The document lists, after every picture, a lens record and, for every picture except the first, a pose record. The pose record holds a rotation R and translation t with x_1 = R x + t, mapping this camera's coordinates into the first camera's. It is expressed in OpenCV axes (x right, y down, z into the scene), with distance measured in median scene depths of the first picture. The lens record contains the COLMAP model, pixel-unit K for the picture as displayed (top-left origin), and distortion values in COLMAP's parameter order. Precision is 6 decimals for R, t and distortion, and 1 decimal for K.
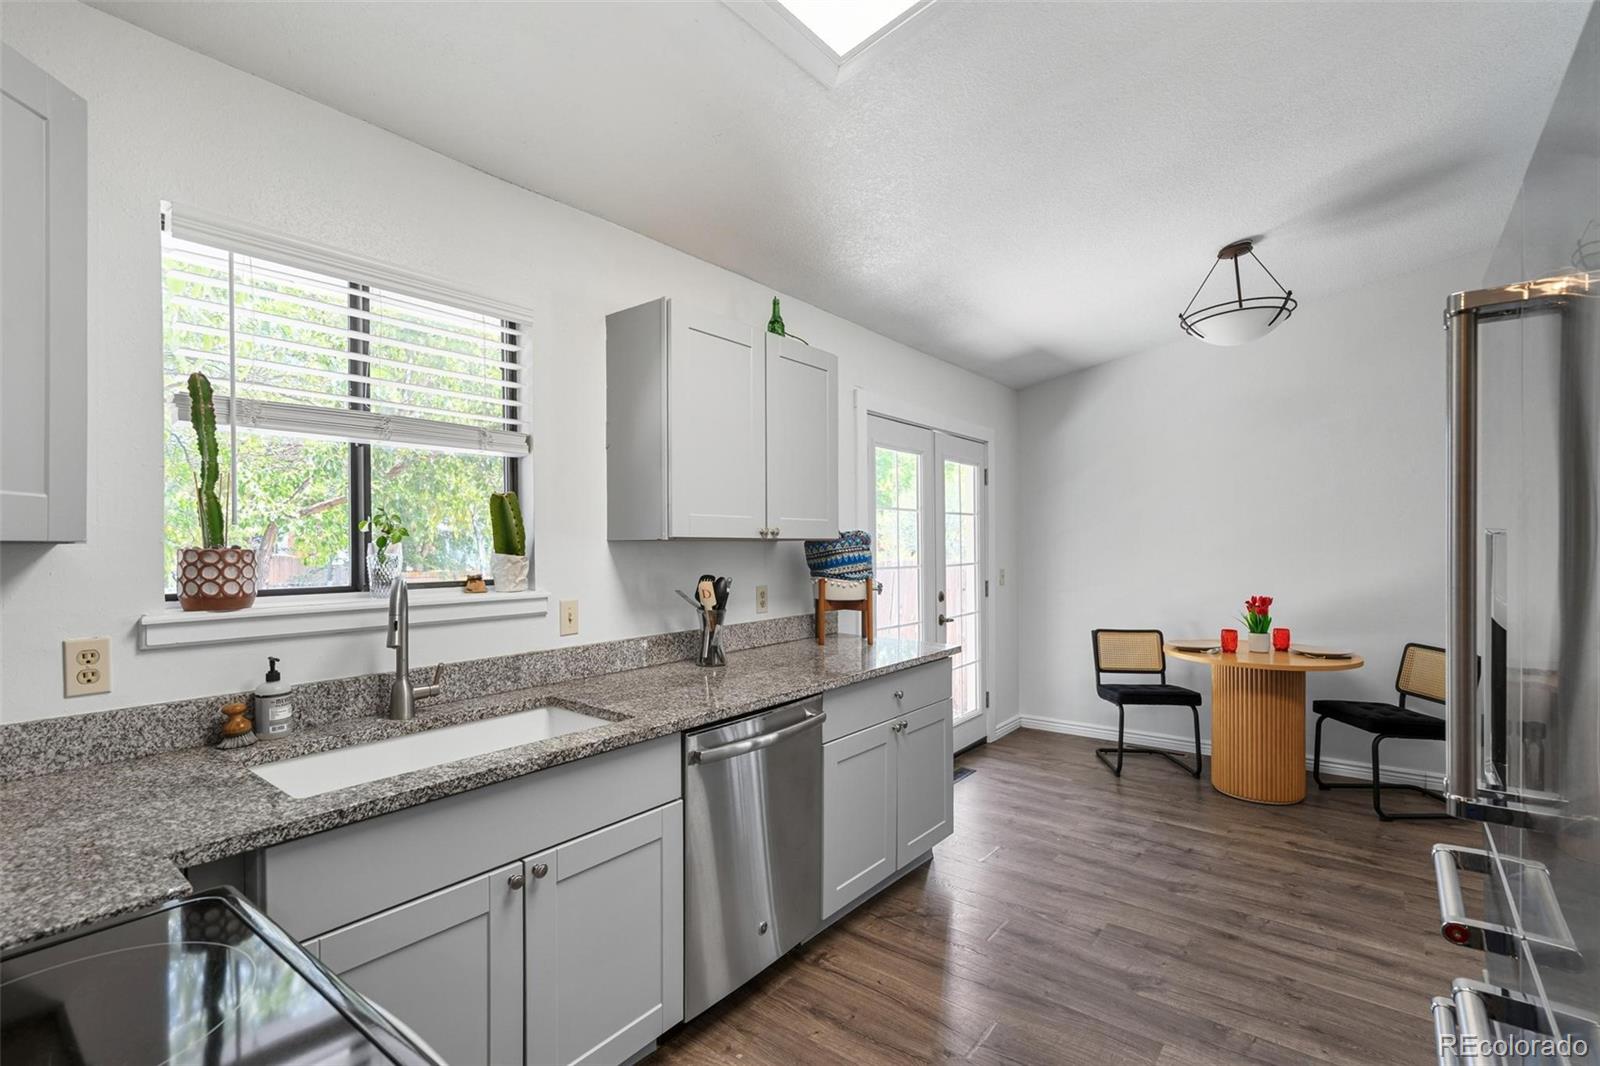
lens RADIAL K [[727.2, 0, 810.3], [0, 727.2, 549.1], [0, 0, 1]] dist [-0.003213, 0.002372]
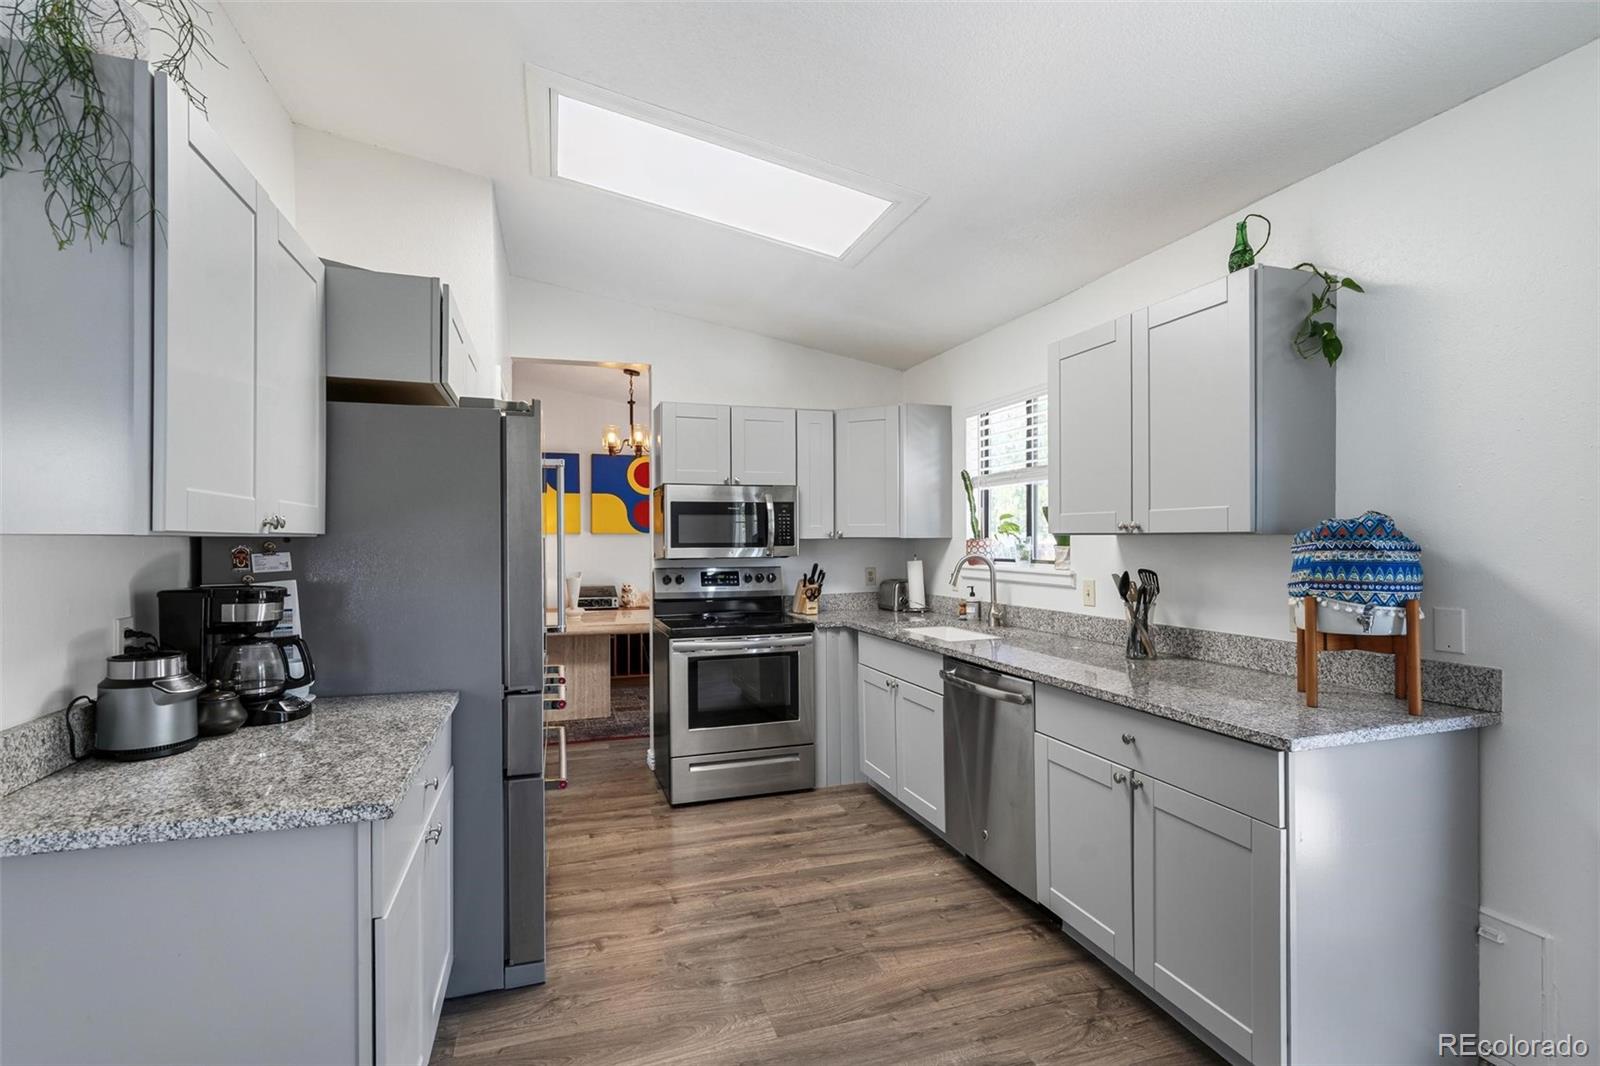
lens RADIAL K [[727.2, 0, 797.3], [0, 727.2, 544.4], [0, 0, 1]] dist [-0.003213, 0.002372]
pose [[-0.562178, 0.012341, -0.826924, 0.772018], [-0.000391, 0.999885, 0.015188, -0.010844], [0.827016, 0.008862, -0.562108, 0.942167]]
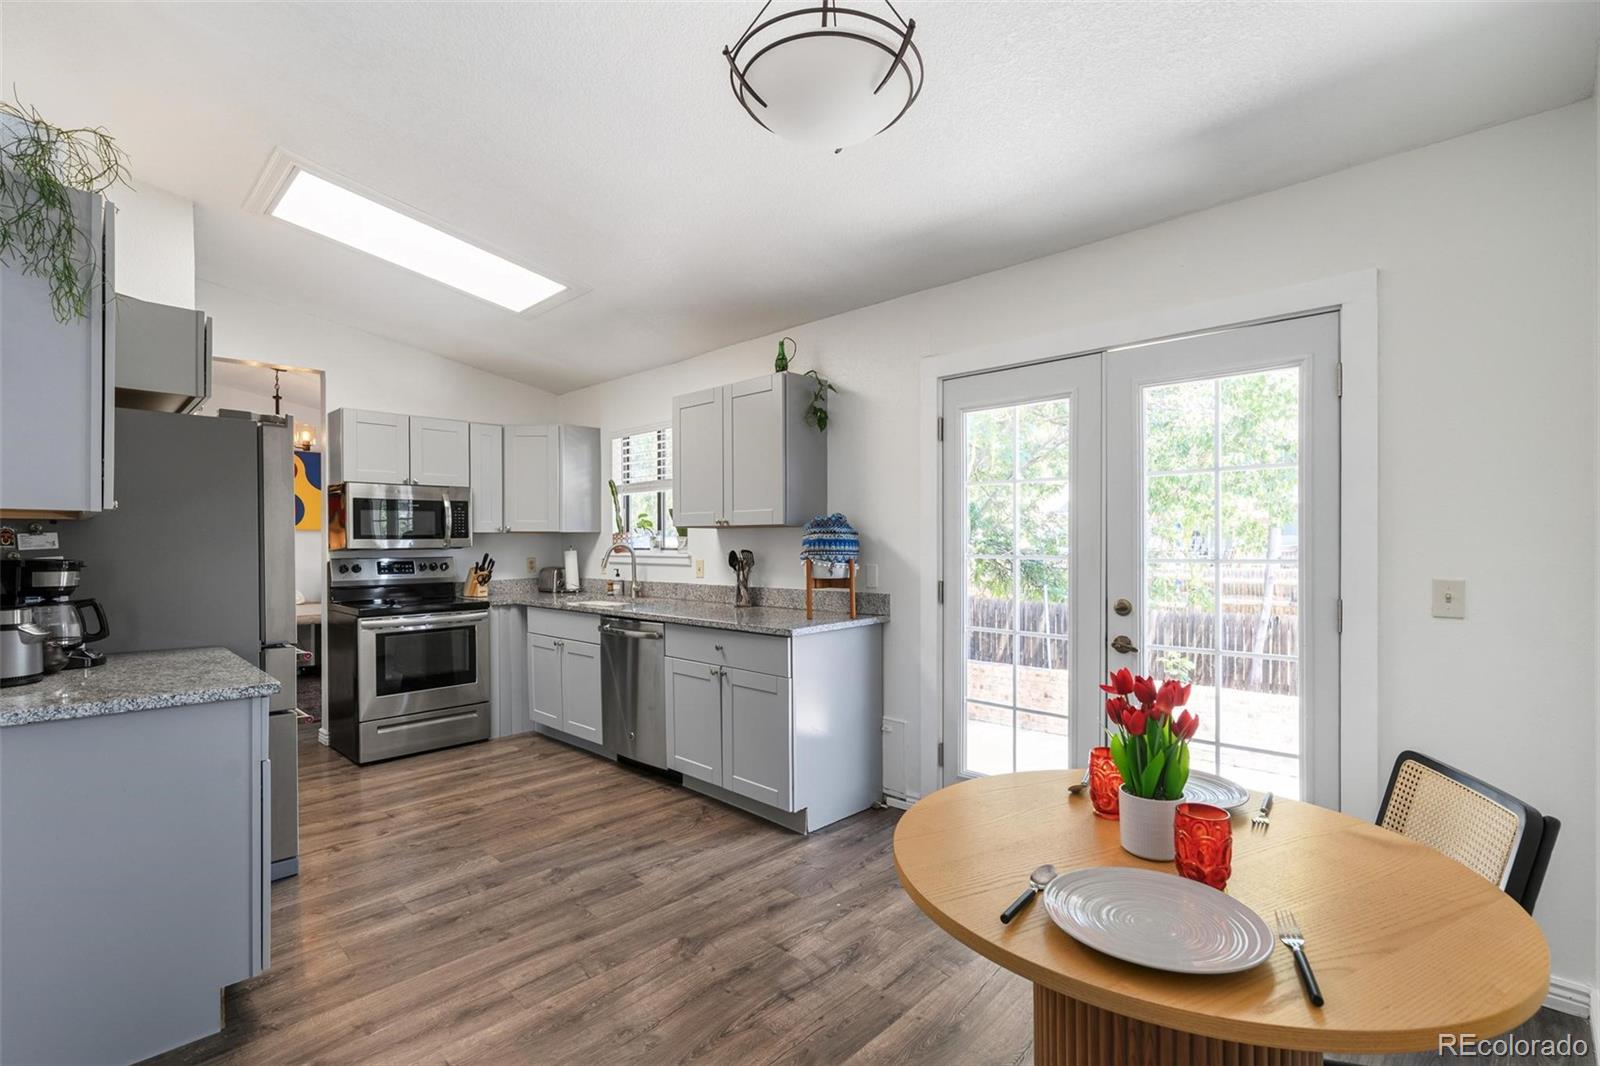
lens RADIAL K [[727.2, 0, 778.6], [0, 727.2, 544.8], [0, 0, 1]] dist [-0.003213, 0.002372]
pose [[-0.120899, 0.009984, -0.992615, 1.127664], [-0.003292, 0.999940, 0.010459, 0.006791], [0.992659, 0.004532, -0.120859, 1.039358]]
